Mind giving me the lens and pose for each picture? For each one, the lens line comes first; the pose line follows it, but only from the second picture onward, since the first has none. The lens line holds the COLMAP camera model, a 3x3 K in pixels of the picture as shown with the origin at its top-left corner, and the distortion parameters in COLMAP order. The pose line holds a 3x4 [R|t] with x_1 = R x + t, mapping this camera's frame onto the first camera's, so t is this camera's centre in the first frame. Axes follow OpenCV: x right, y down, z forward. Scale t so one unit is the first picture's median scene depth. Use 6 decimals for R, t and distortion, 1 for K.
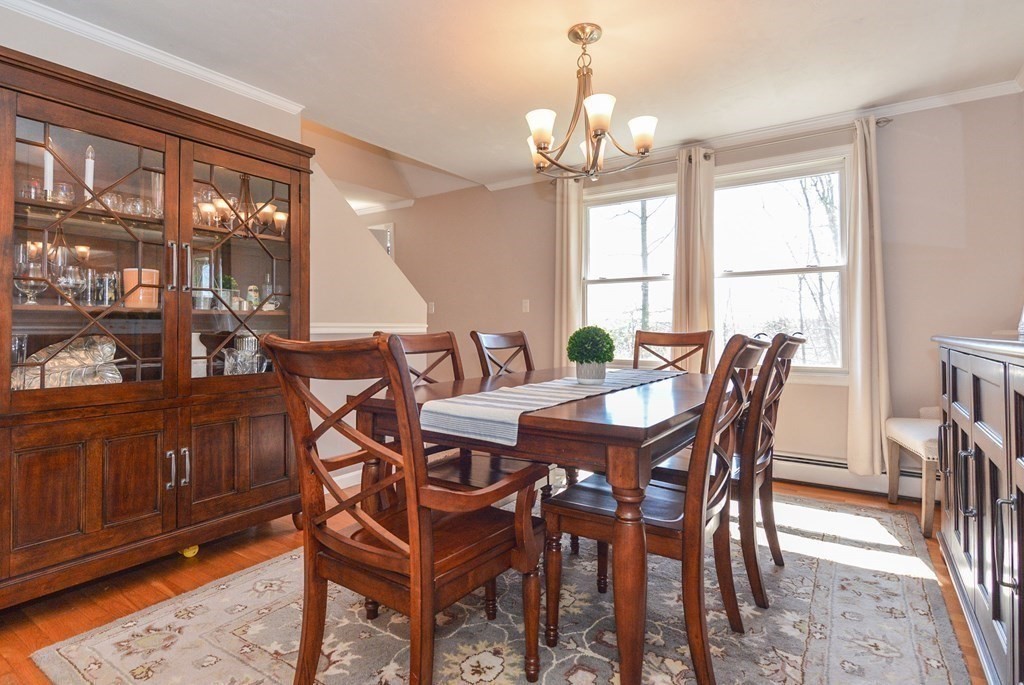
lens RADIAL K [[507.7, 0, 532.7], [0, 507.7, 320.9], [0, 0, 1]] dist [0.011093, -0.005783]
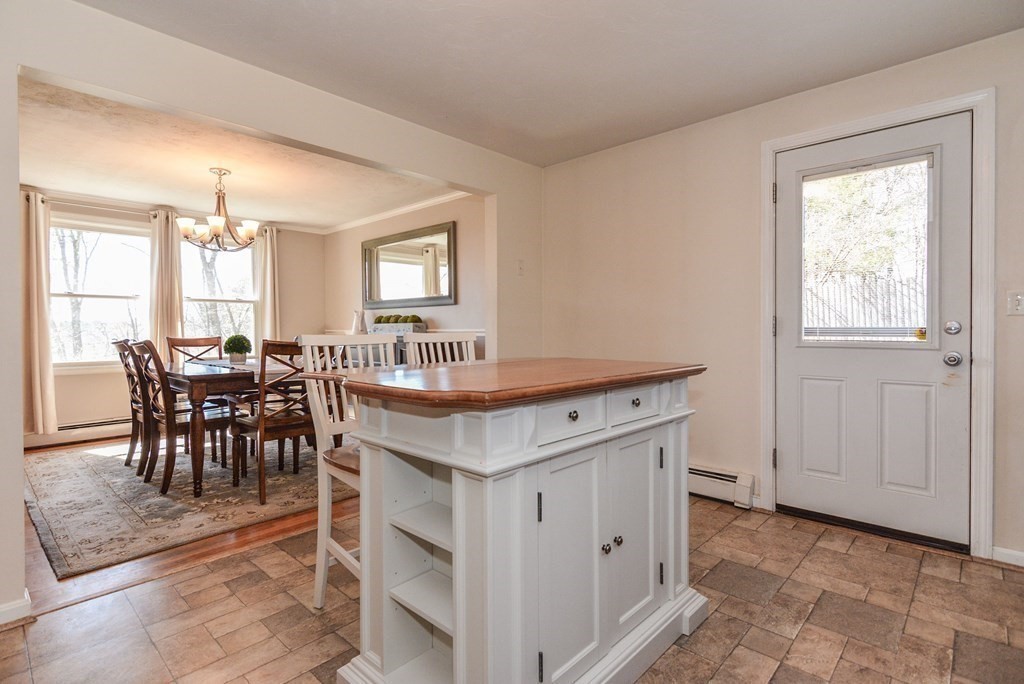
lens RADIAL K [[507.7, 0, 506.3], [0, 507.7, 337.2], [0, 0, 1]] dist [0.011093, -0.005783]
pose [[0.168218, -0.015191, 0.985633, -1.576417], [-0.006332, 0.999844, 0.016491, -0.015674], [-0.985730, -0.009016, 0.168095, -0.306632]]
